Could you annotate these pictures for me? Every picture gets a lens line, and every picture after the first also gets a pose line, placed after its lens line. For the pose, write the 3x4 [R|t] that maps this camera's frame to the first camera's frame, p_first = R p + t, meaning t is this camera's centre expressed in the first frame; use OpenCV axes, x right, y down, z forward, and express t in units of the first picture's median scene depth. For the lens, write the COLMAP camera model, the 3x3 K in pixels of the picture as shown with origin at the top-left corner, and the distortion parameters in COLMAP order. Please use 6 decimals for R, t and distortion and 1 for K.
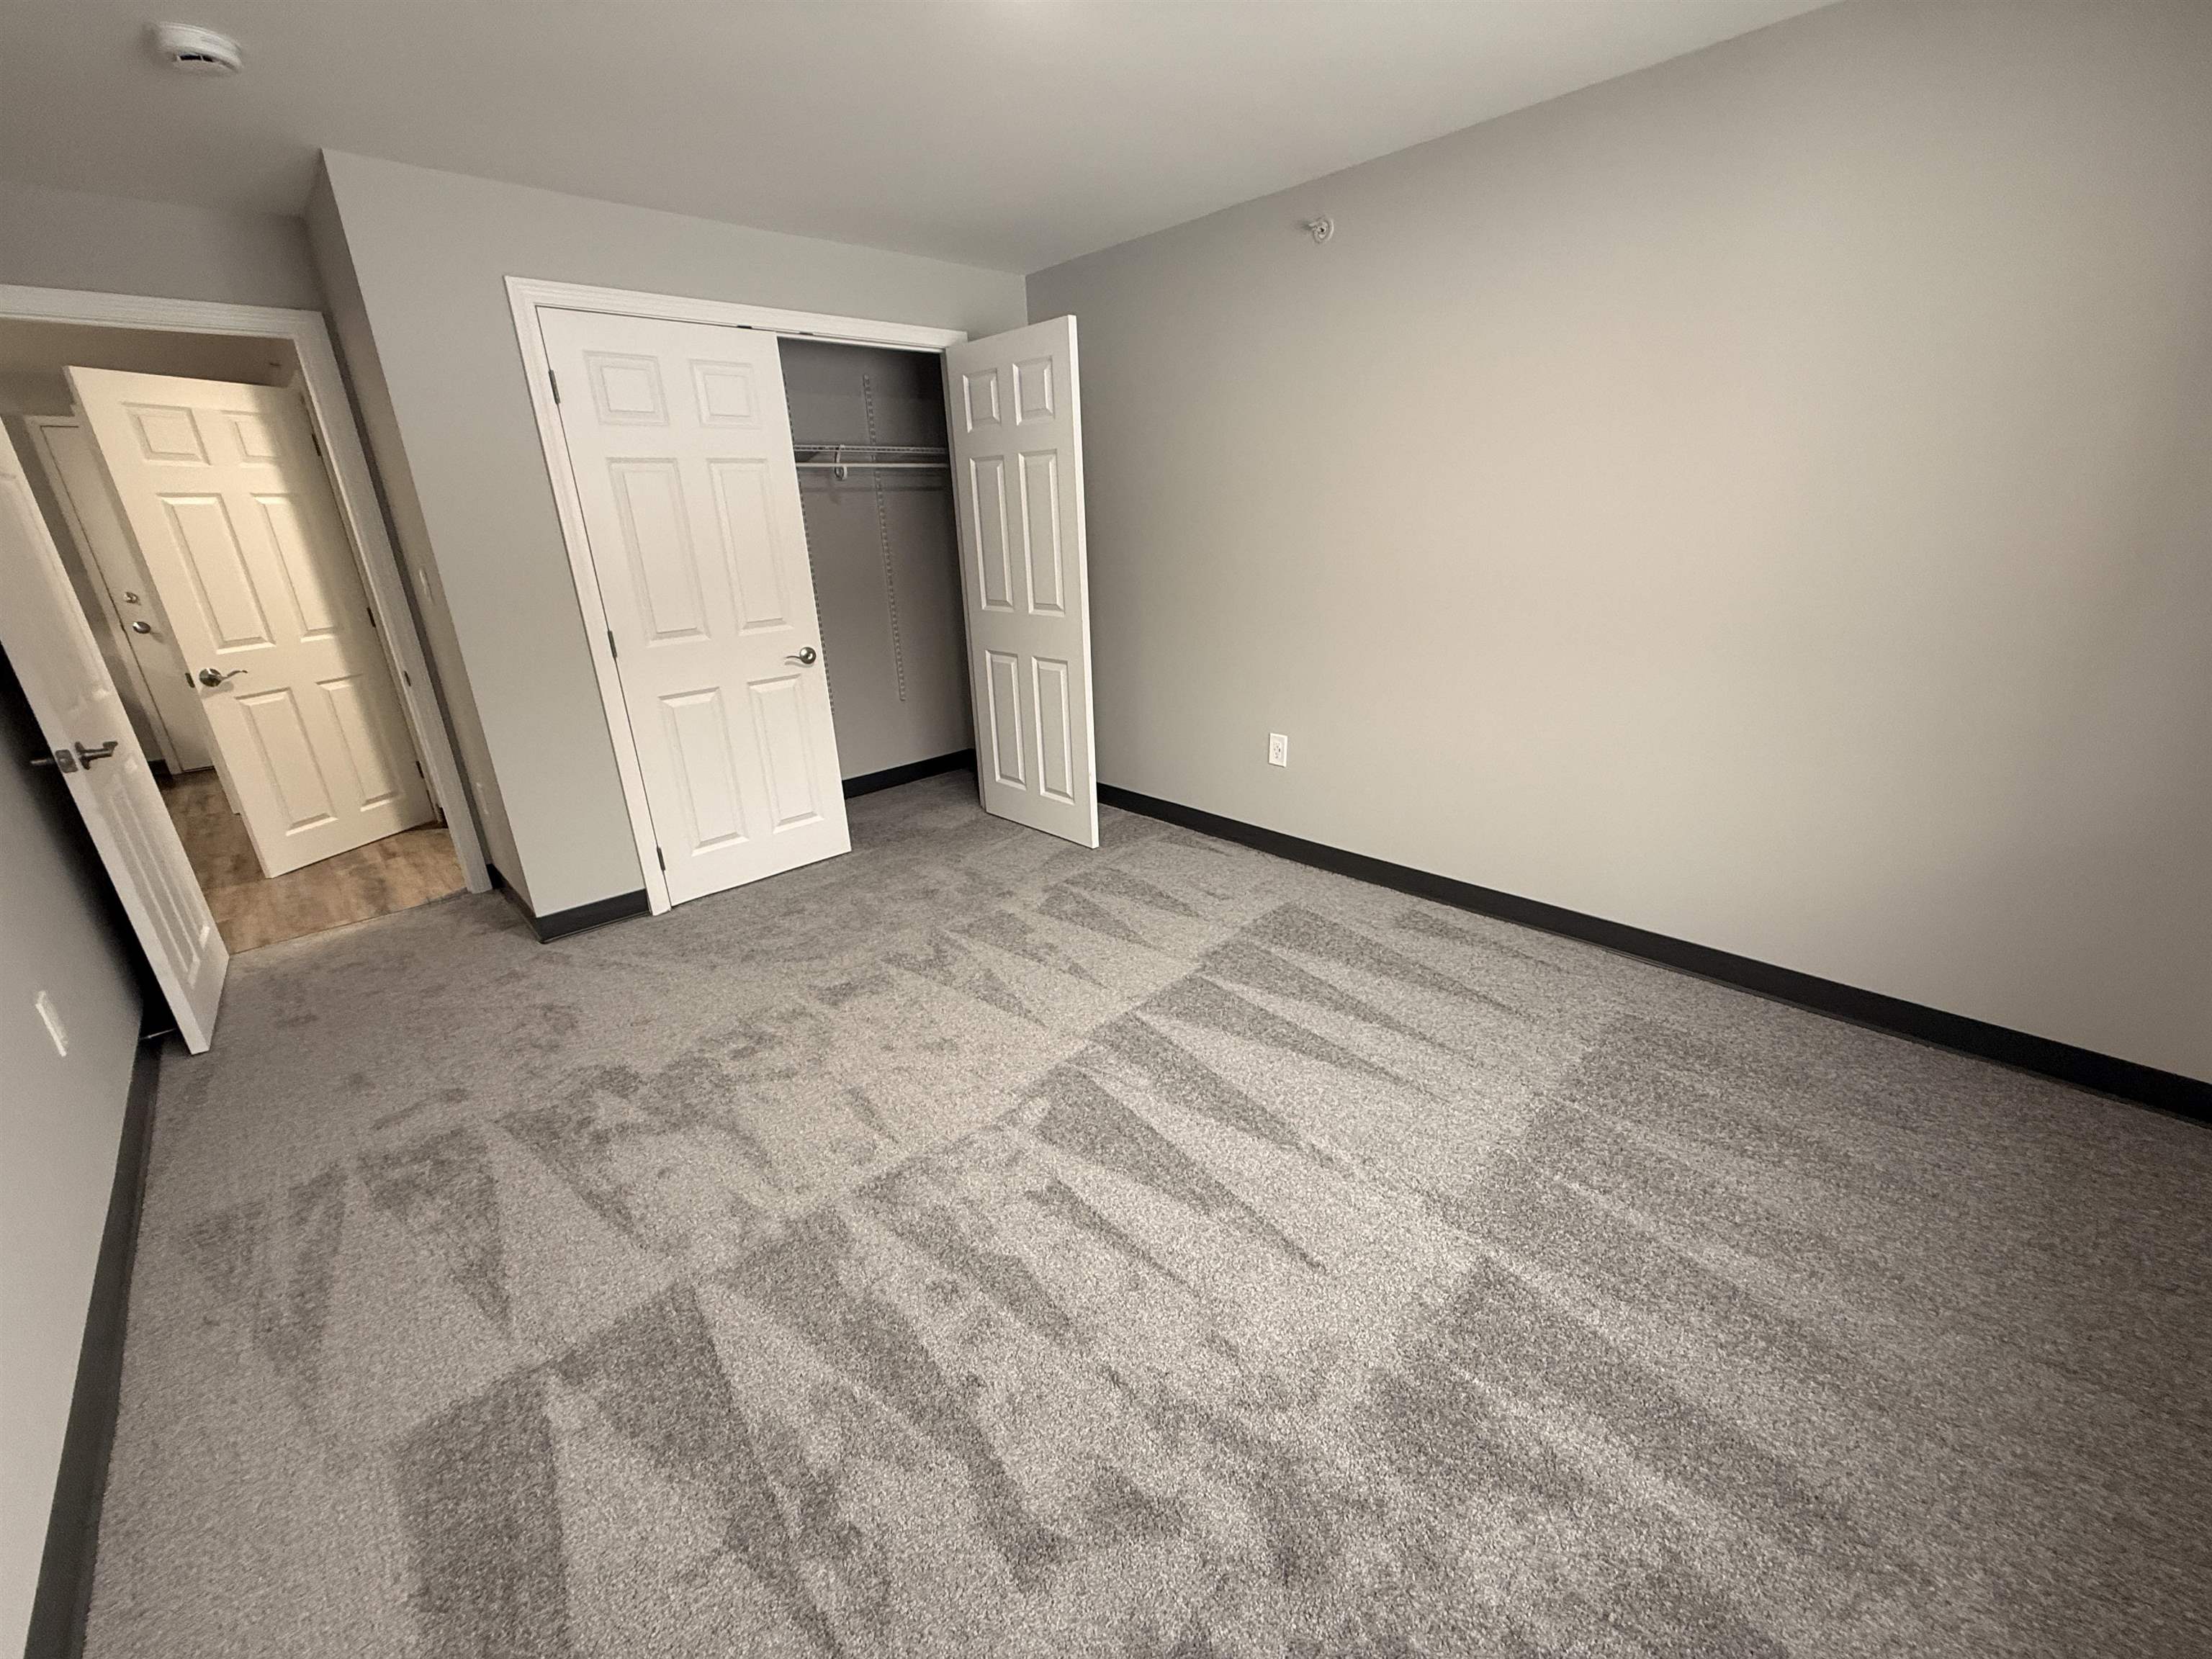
lens RADIAL K [[877.3, 0, 1101.7], [0, 877.3, 825.3], [0, 0, 1]] dist [0.000512, -0.000034]
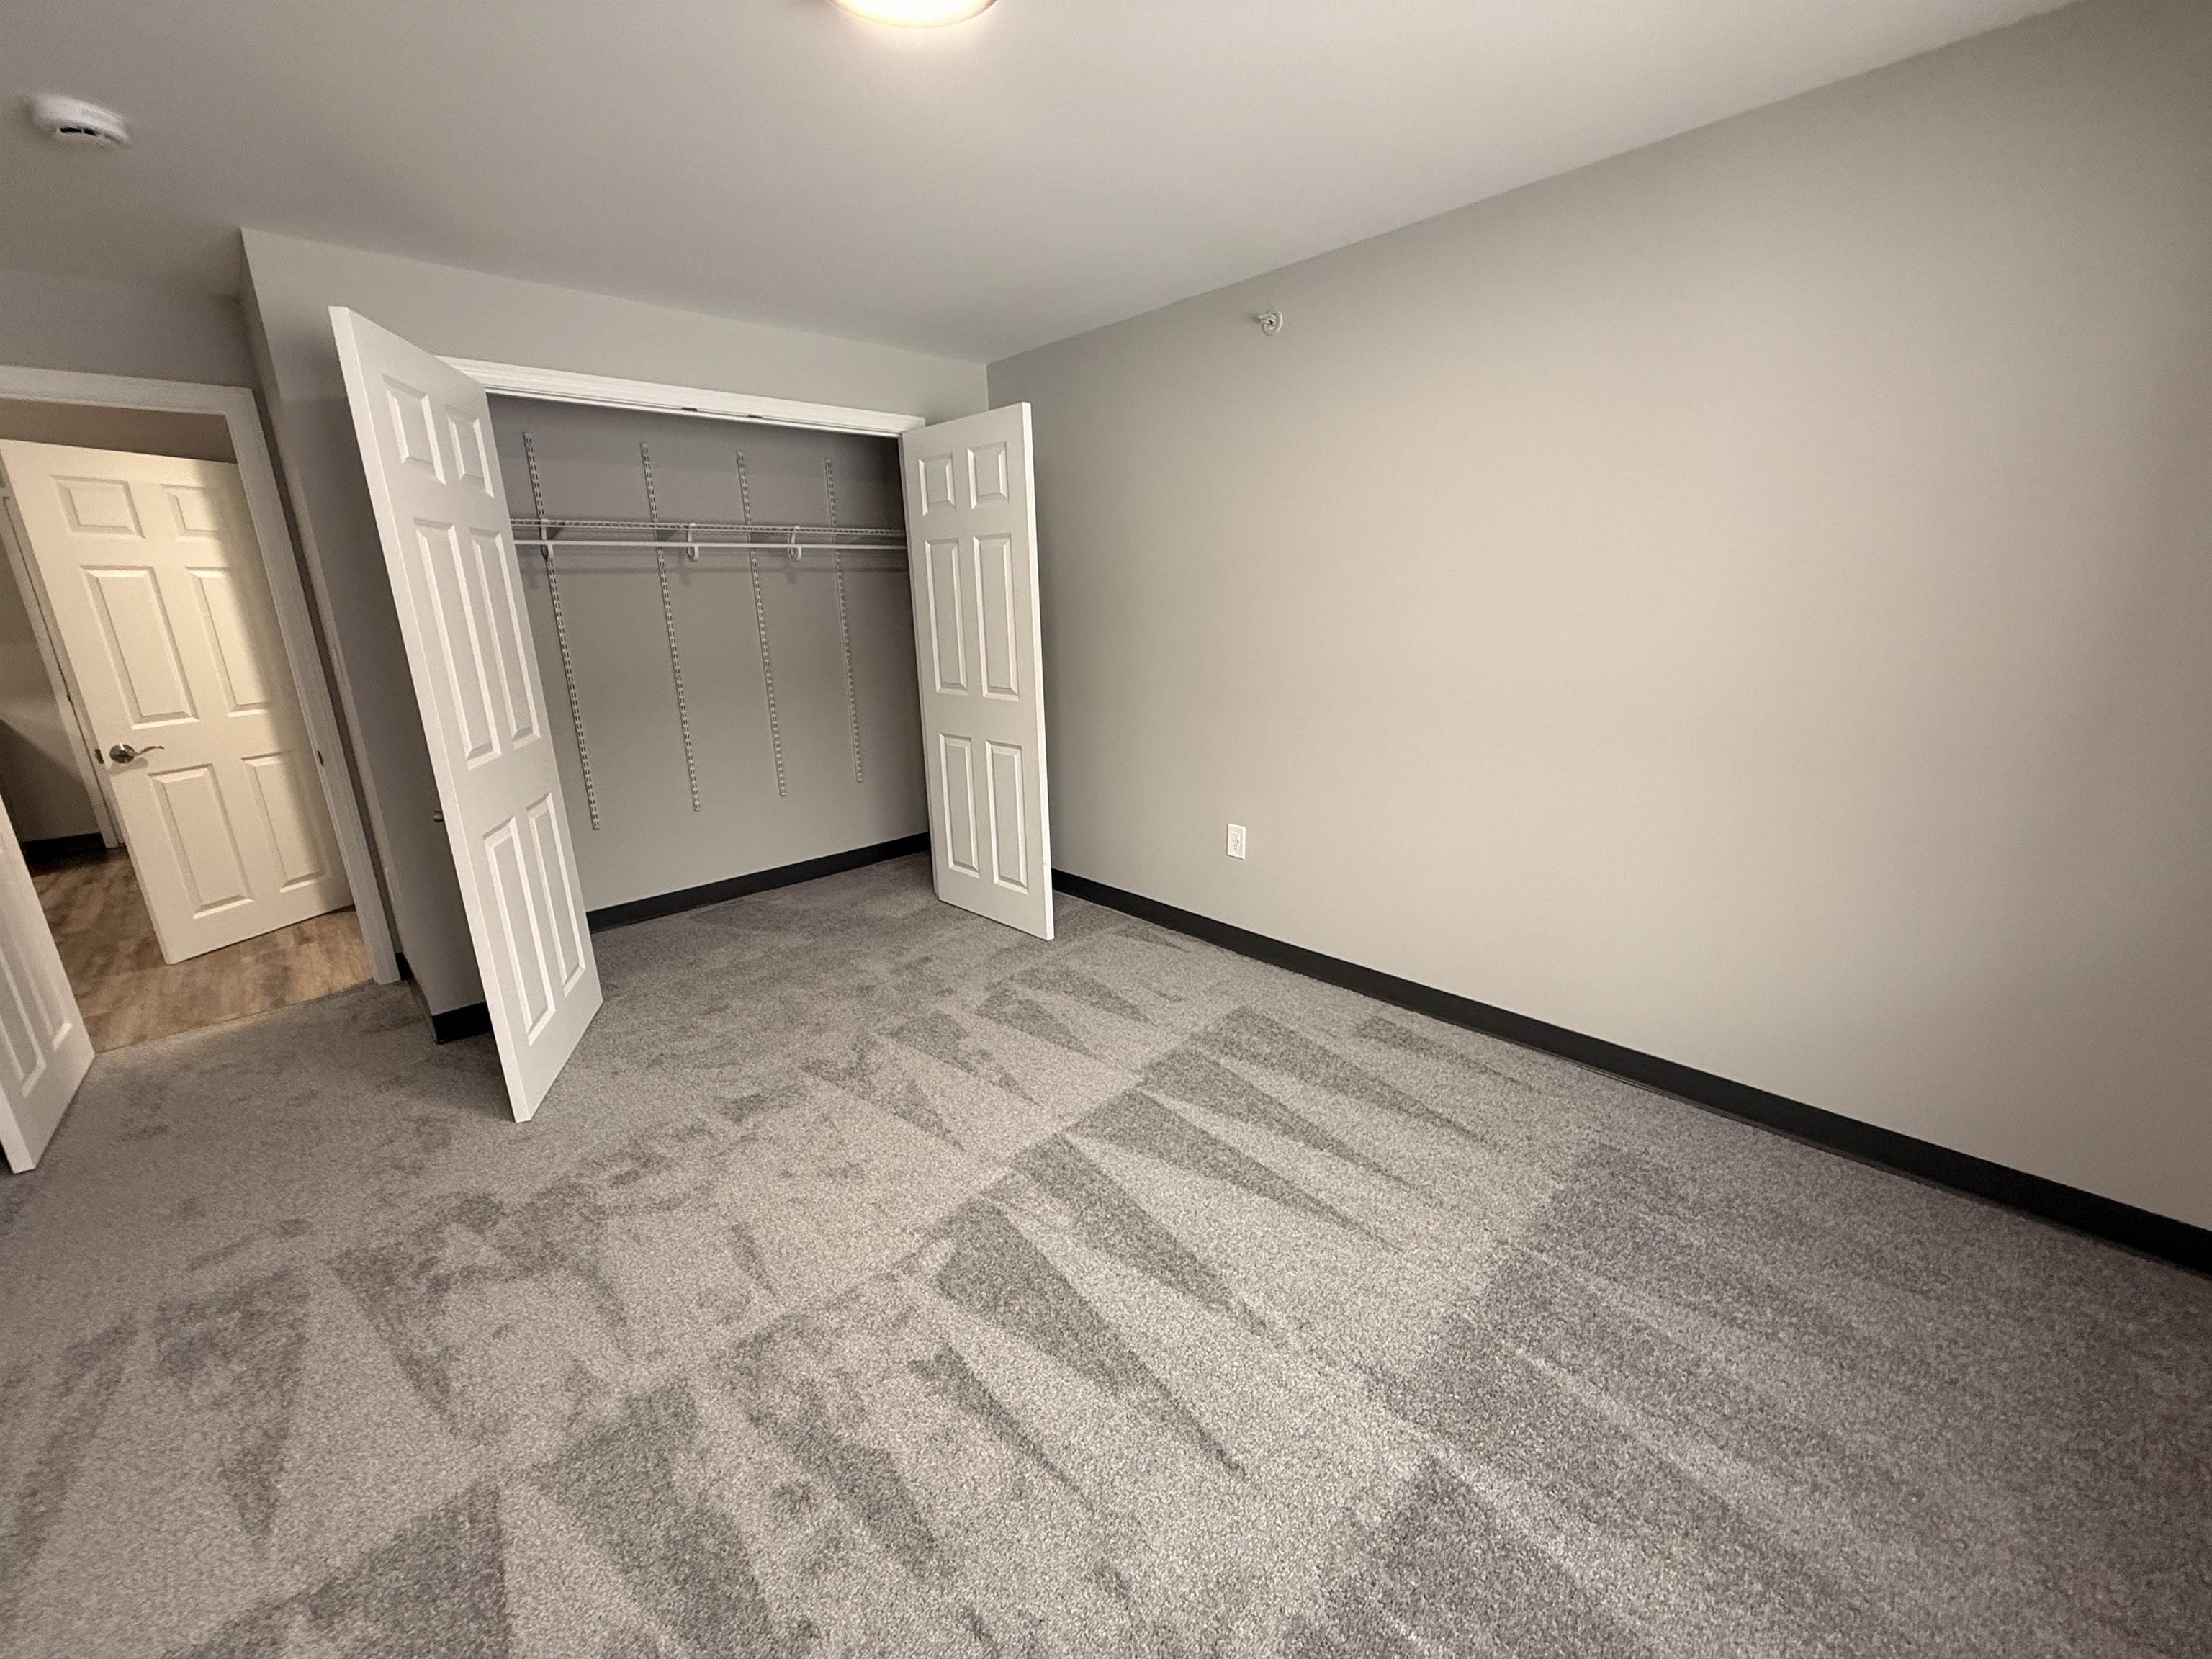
lens RADIAL K [[877.3, 0, 1101.7], [0, 877.3, 825.3], [0, 0, 1]] dist [0.000512, -0.000034]
pose [[0.999934, 0.010969, 0.003425, 0.078805], [-0.010647, 0.996502, -0.082893, -0.034839], [-0.004322, 0.082851, 0.996553, 0.074851]]
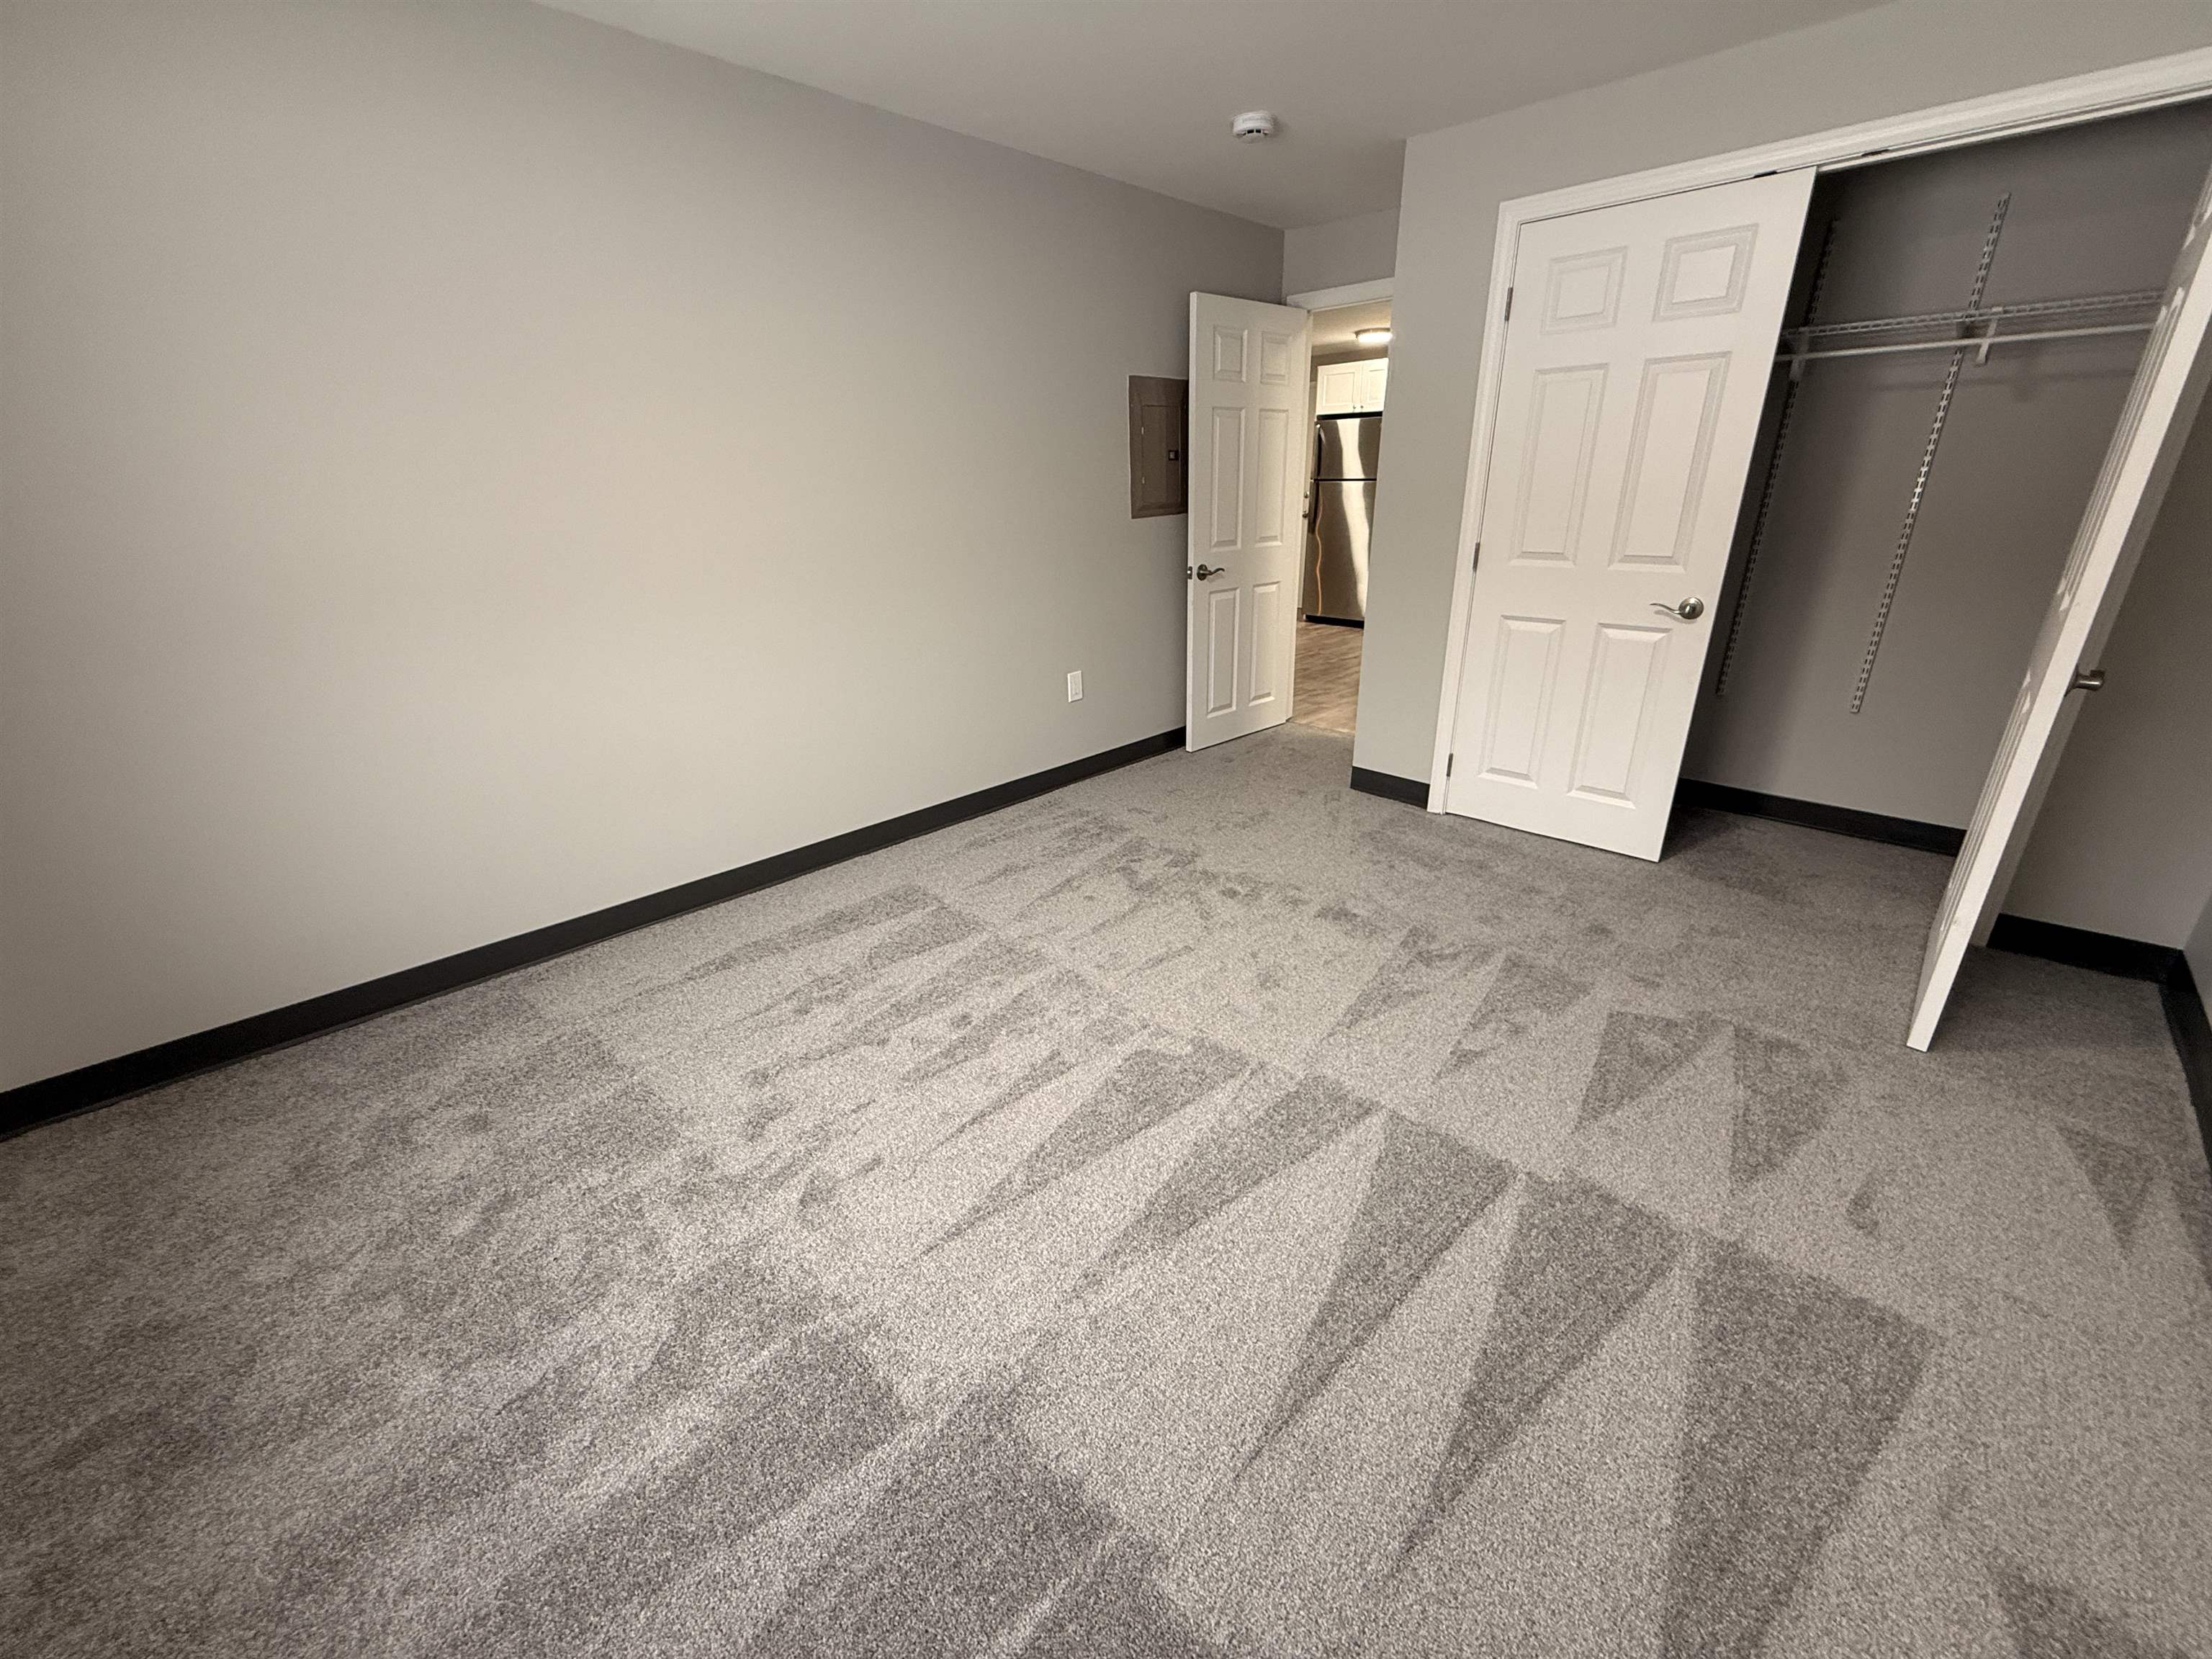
lens RADIAL K [[879.5, 0, 1103.9], [0, 879.5, 825.9], [0, 0, 1]] dist [-0.000052, 0.000599]
pose [[0.036818, 0.401208, -0.915247, 0.701583], [-0.319162, 0.872622, 0.369684, -0.227967], [0.946985, 0.278501, 0.160179, 0.660878]]
